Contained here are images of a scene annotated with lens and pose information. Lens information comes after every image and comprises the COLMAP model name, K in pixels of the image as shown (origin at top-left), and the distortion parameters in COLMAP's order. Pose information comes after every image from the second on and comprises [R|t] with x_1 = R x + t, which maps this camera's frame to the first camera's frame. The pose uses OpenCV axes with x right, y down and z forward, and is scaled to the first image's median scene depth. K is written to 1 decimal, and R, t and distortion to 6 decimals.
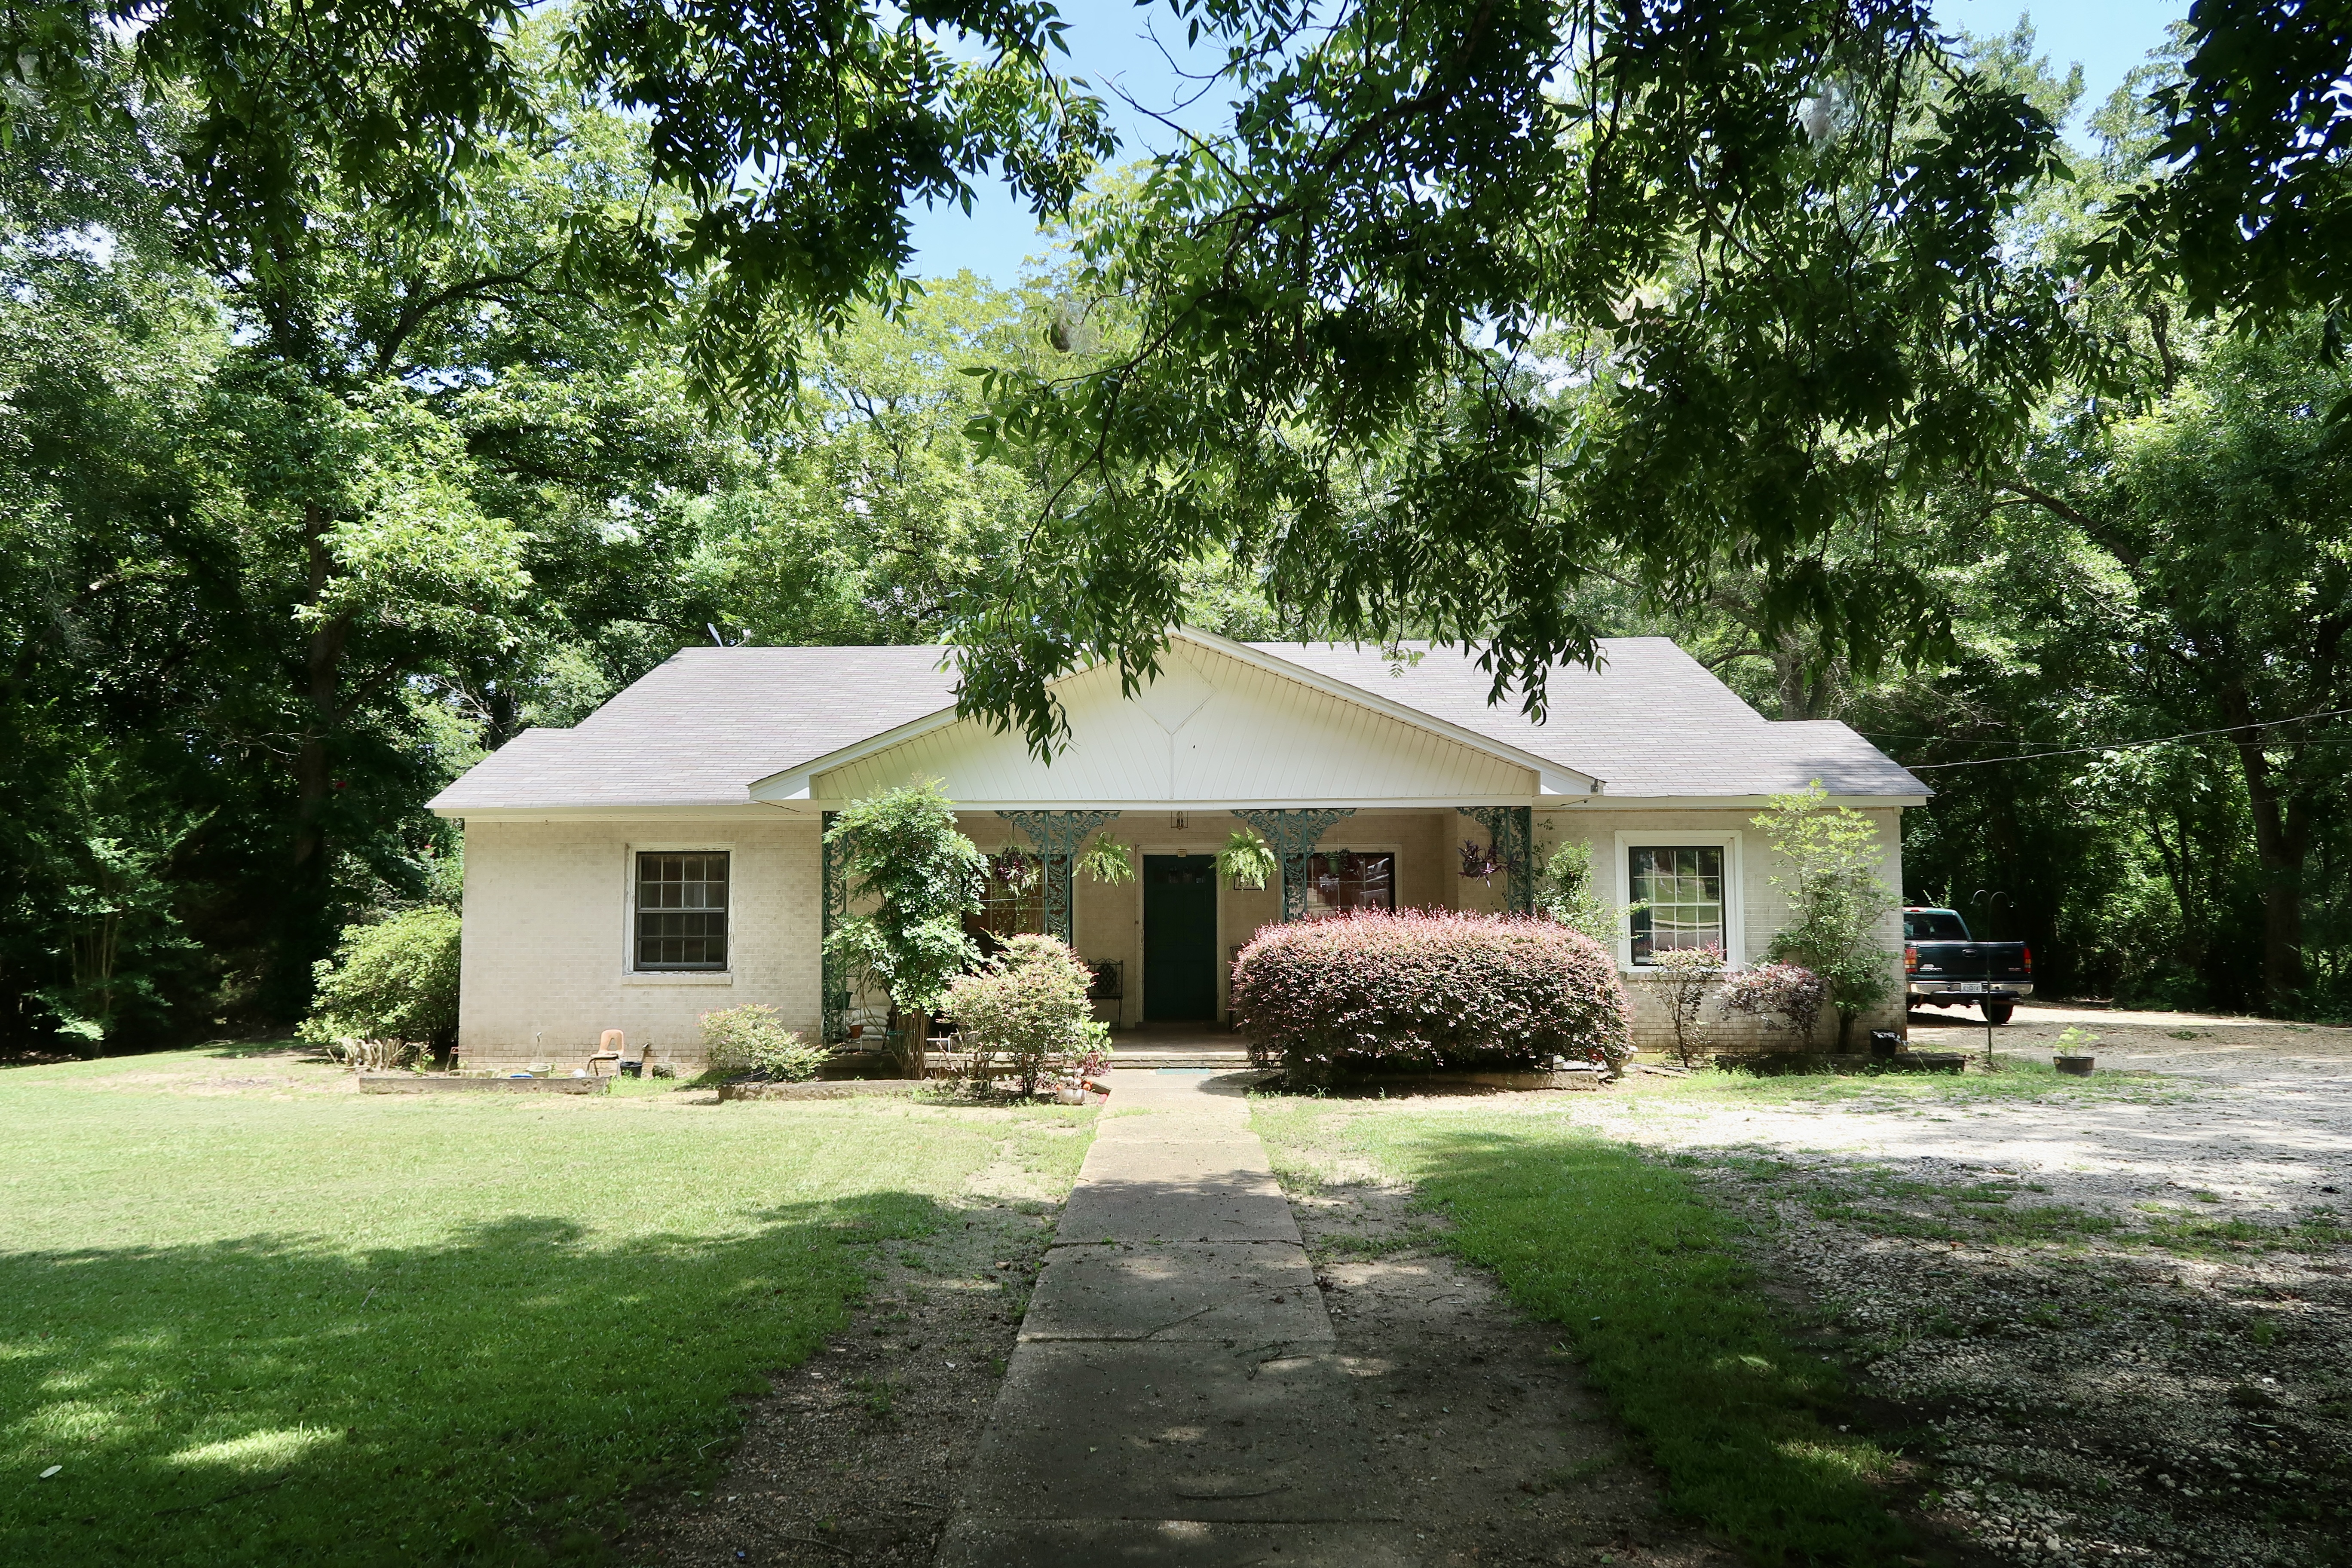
lens RADIAL K [[1540.8, 0, 1176.0], [0, 1540.8, 784.0], [0, 0, 1]] dist [-0.004474, 0.002789]
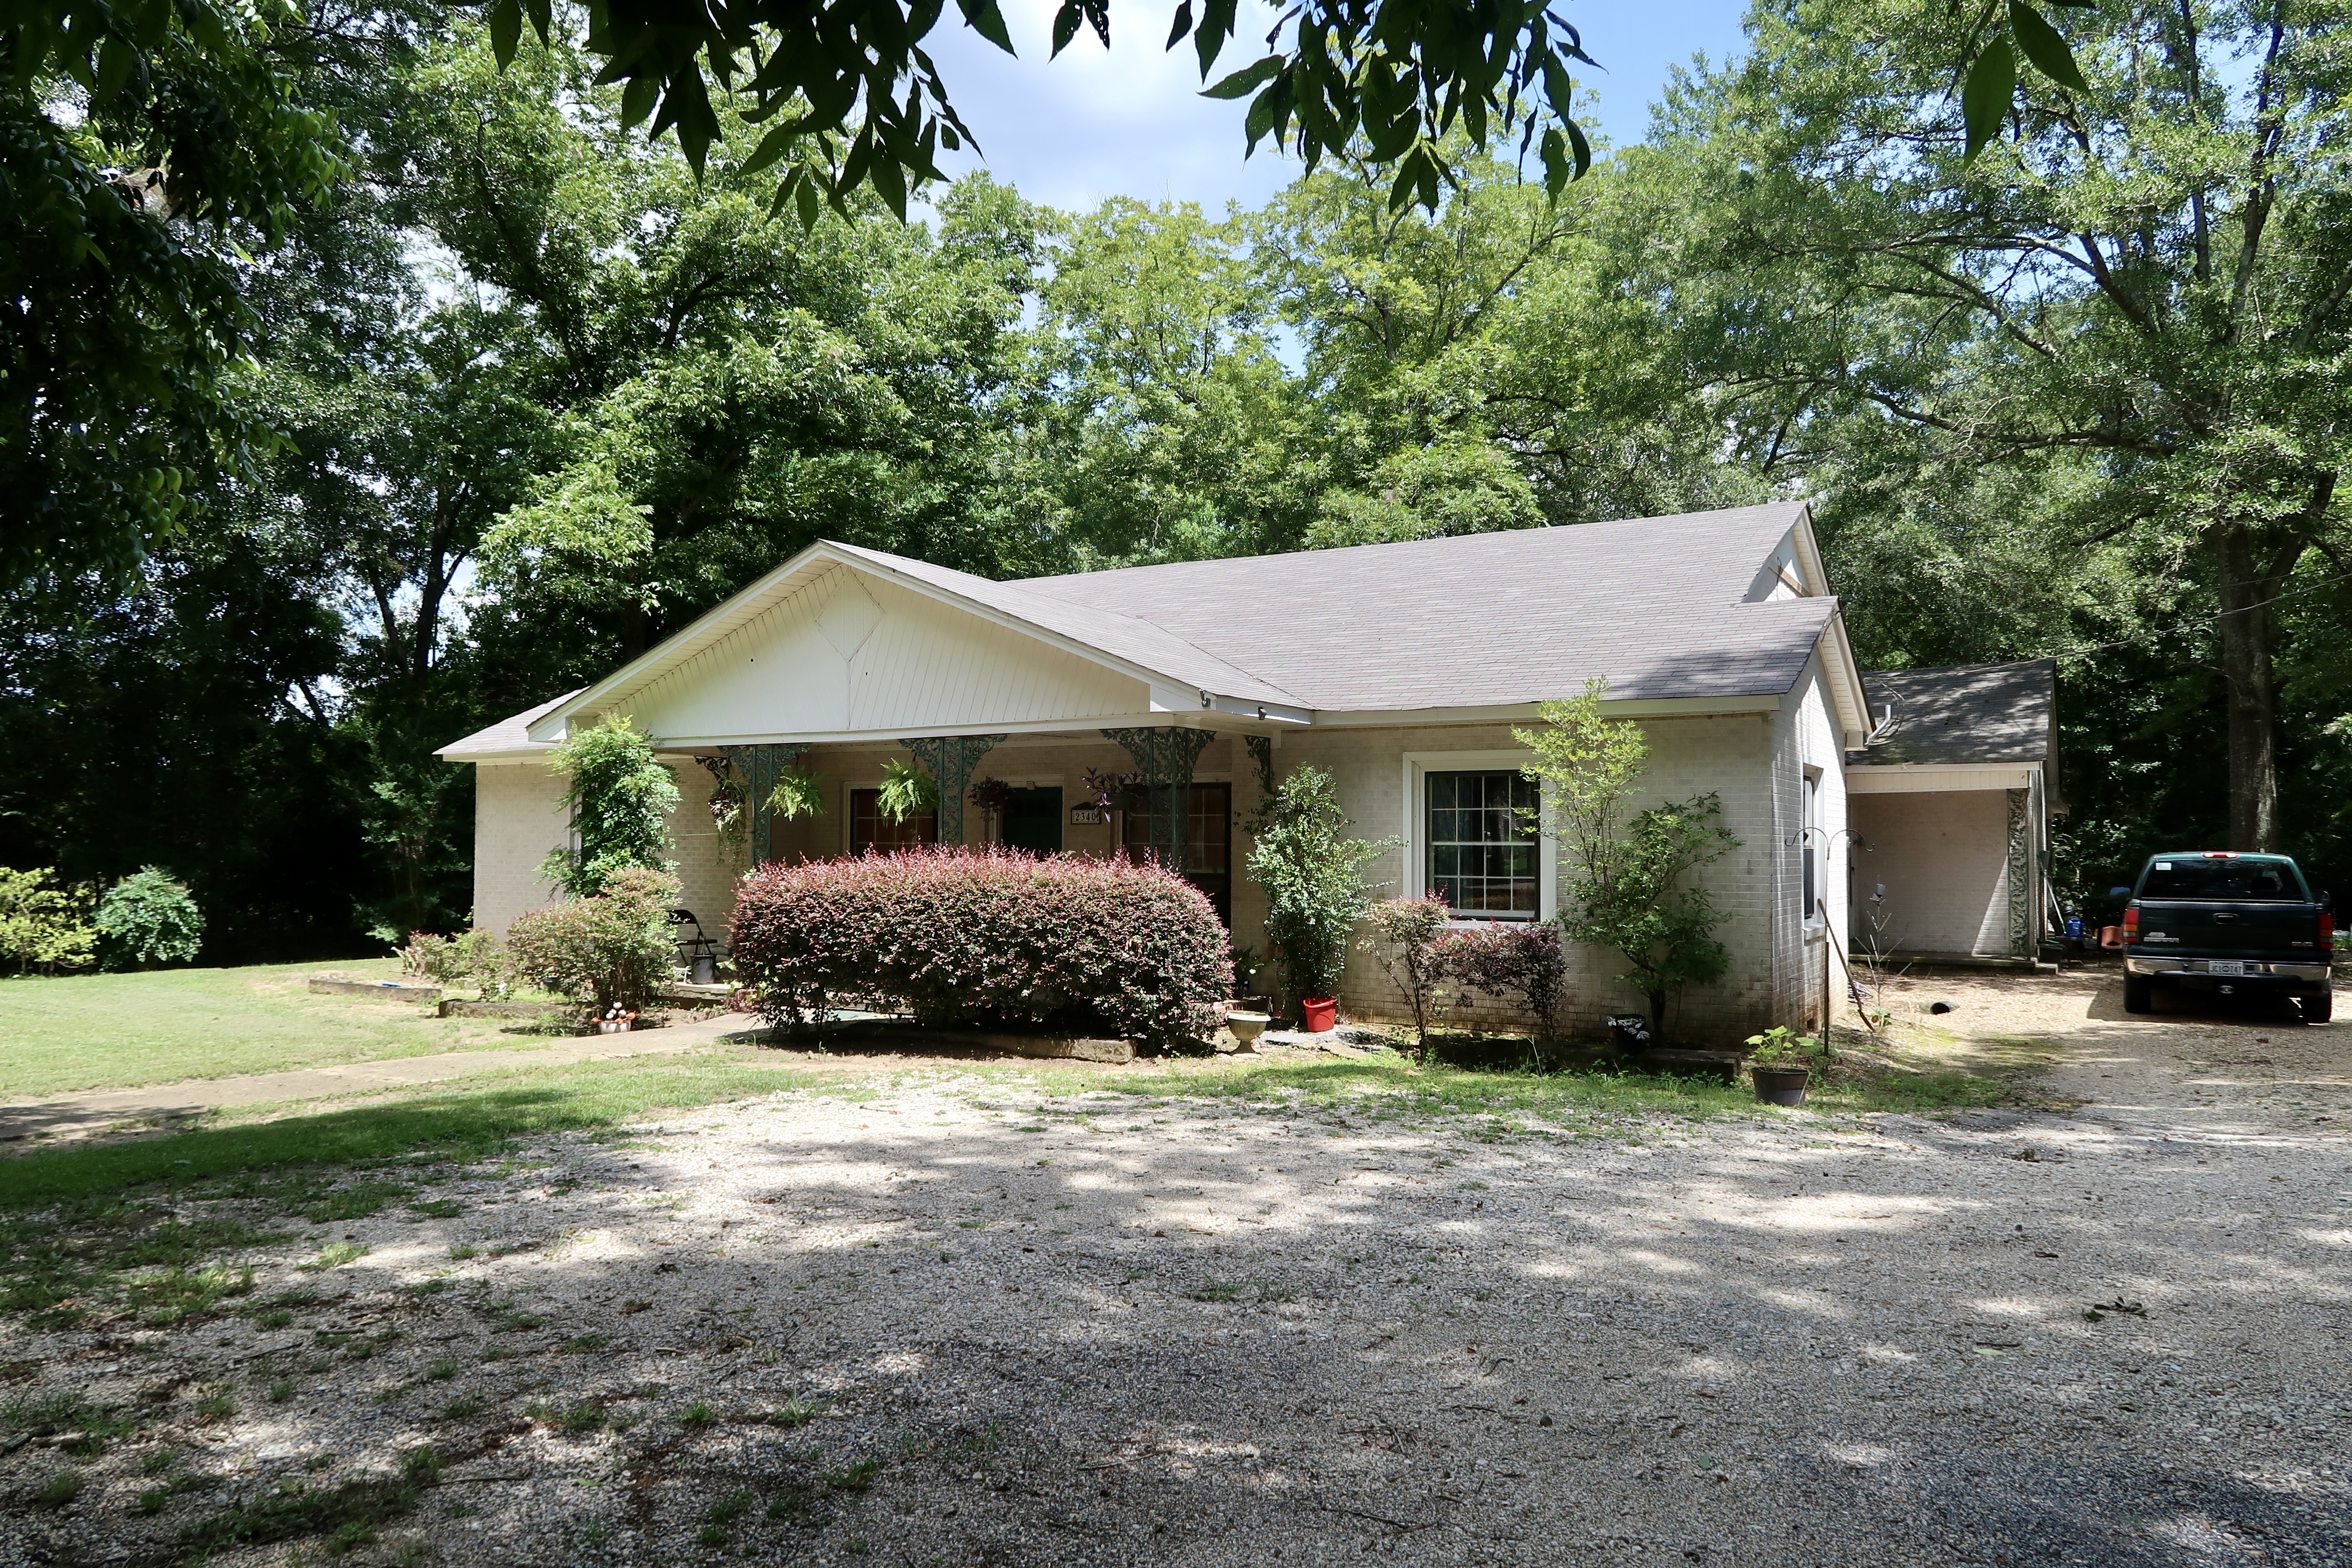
lens RADIAL K [[1540.8, 0, 1176.0], [0, 1540.8, 784.0], [0, 0, 1]] dist [-0.004474, 0.002789]
pose [[0.890207, -0.010540, -0.455434, 0.684282], [0.029202, 0.998996, 0.033961, 0.019072], [0.454619, -0.043532, 0.889622, 0.273777]]
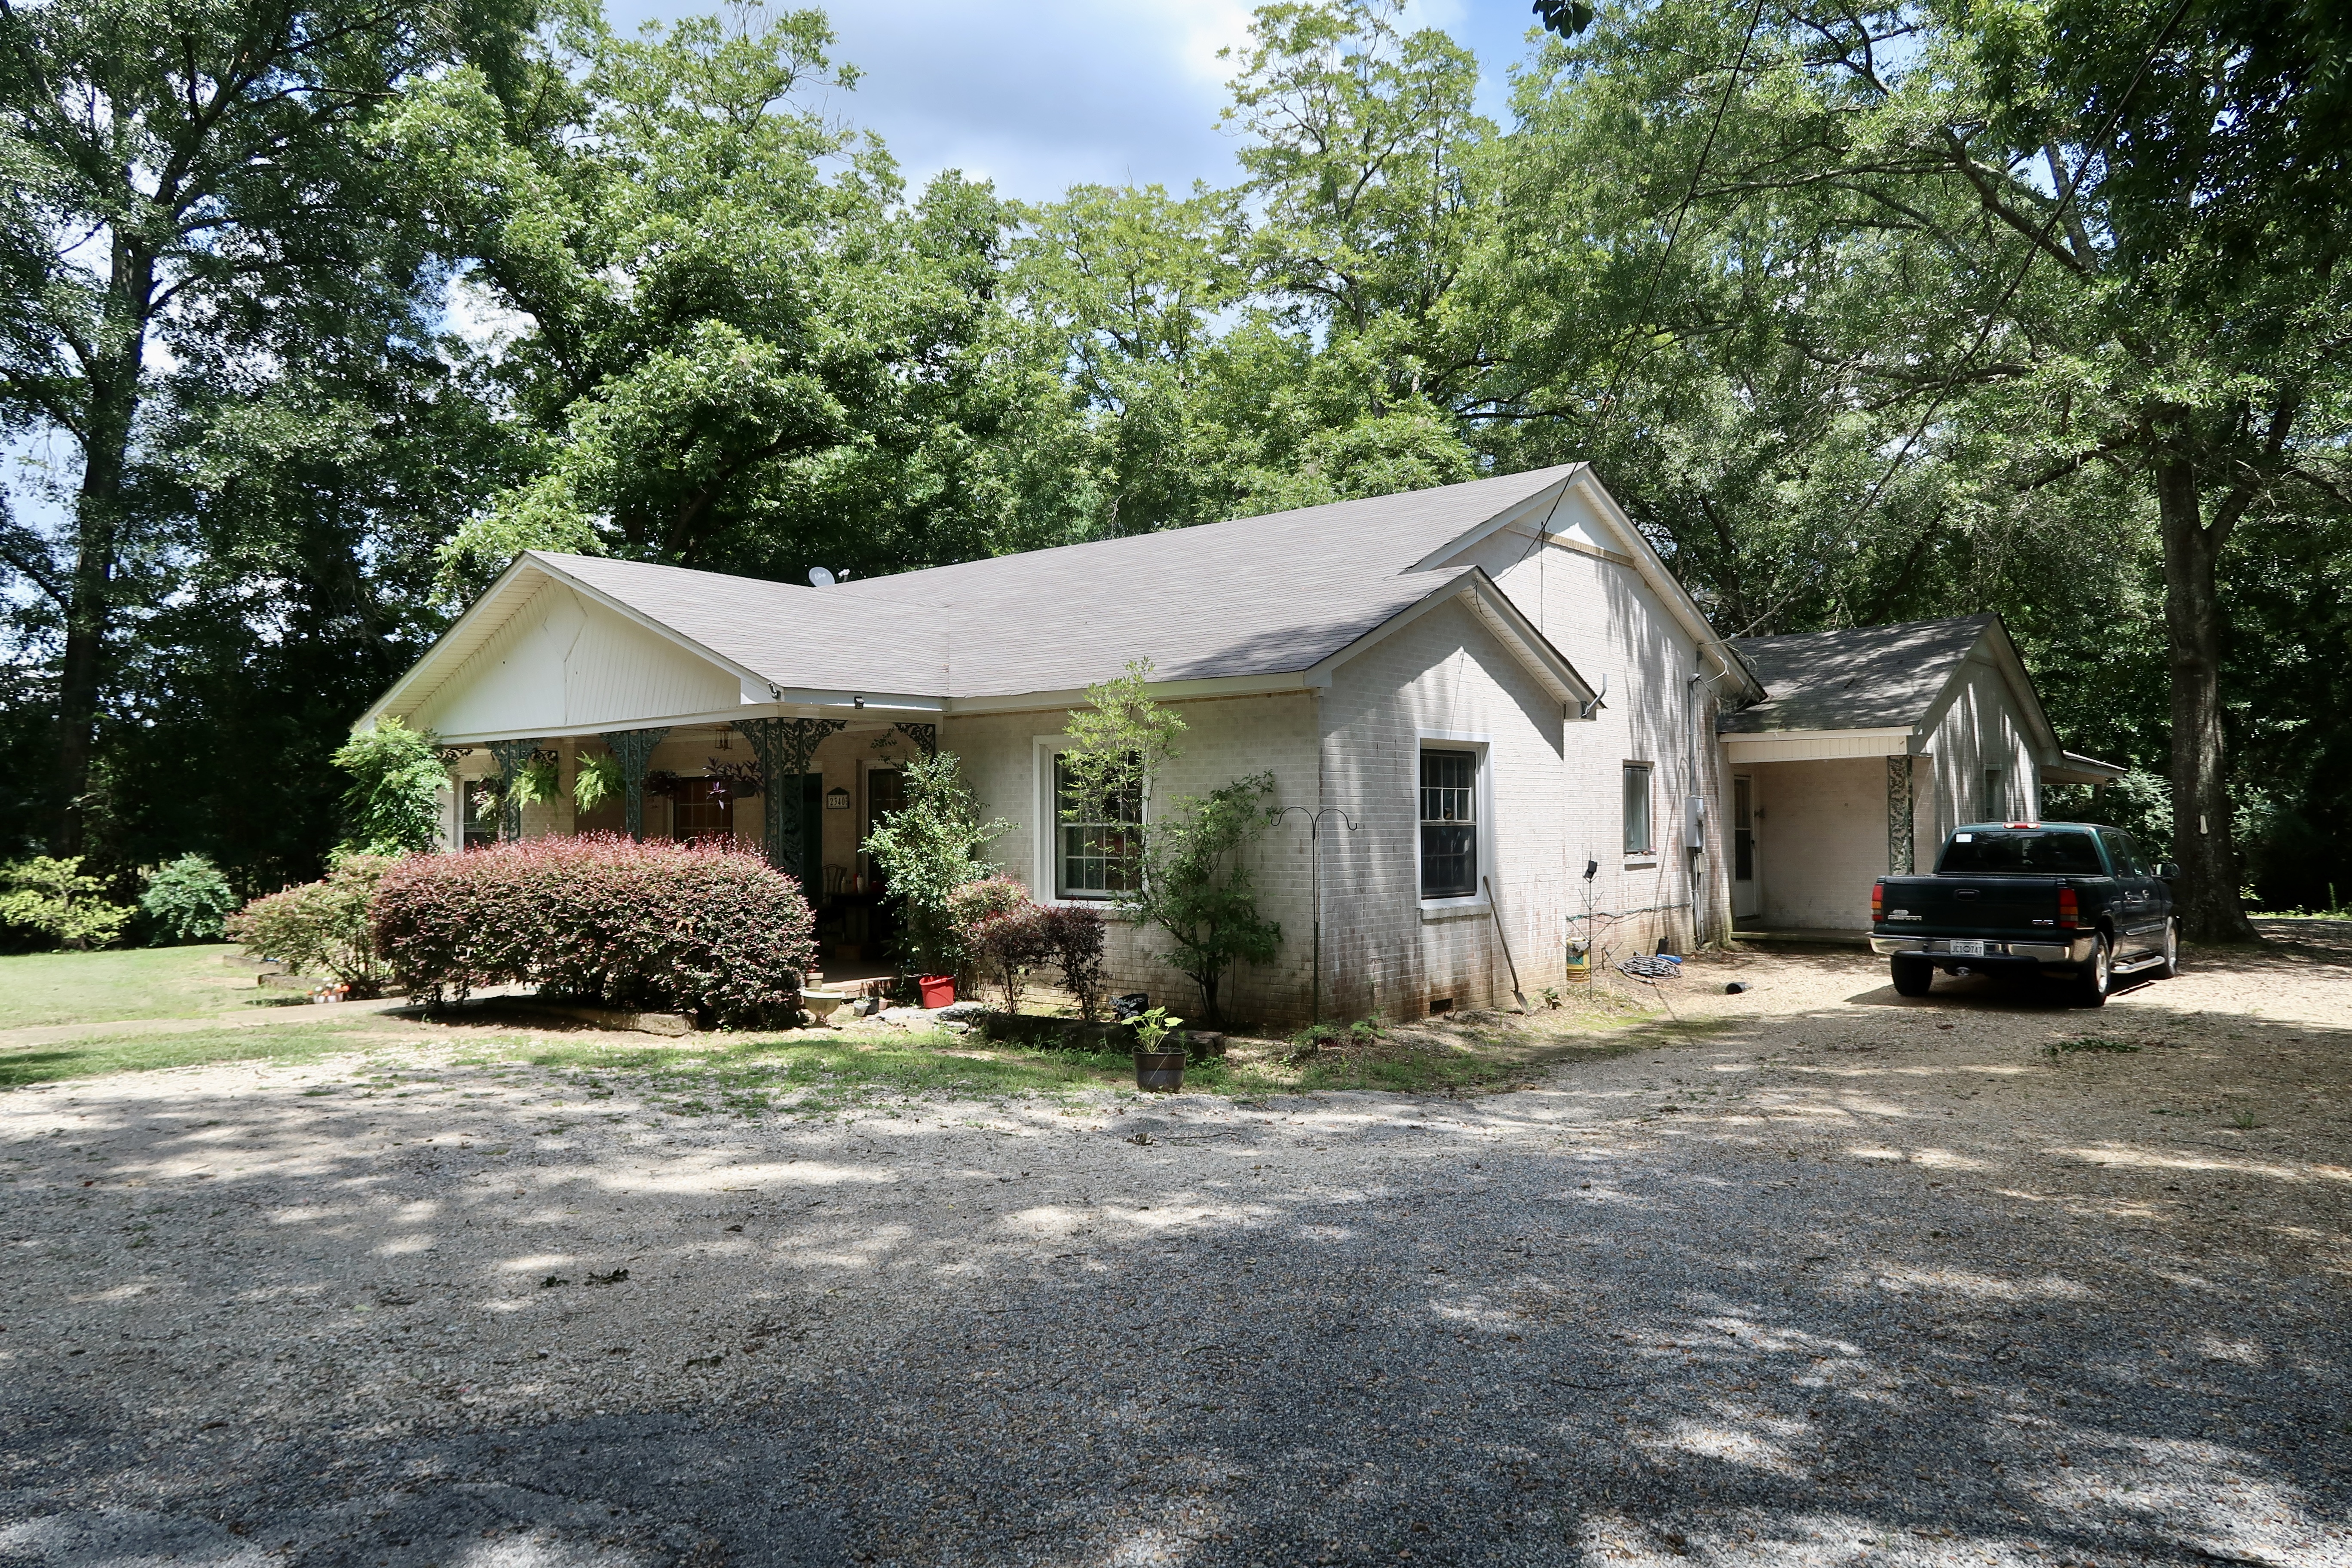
lens RADIAL K [[1540.8, 0, 1176.0], [0, 1540.8, 784.0], [0, 0, 1]] dist [-0.004474, 0.002789]
pose [[0.805470, -0.016226, -0.592414, 1.041841], [0.052299, 0.997671, 0.043781, 0.028472], [0.590324, -0.066247, 0.804443, 0.462072]]
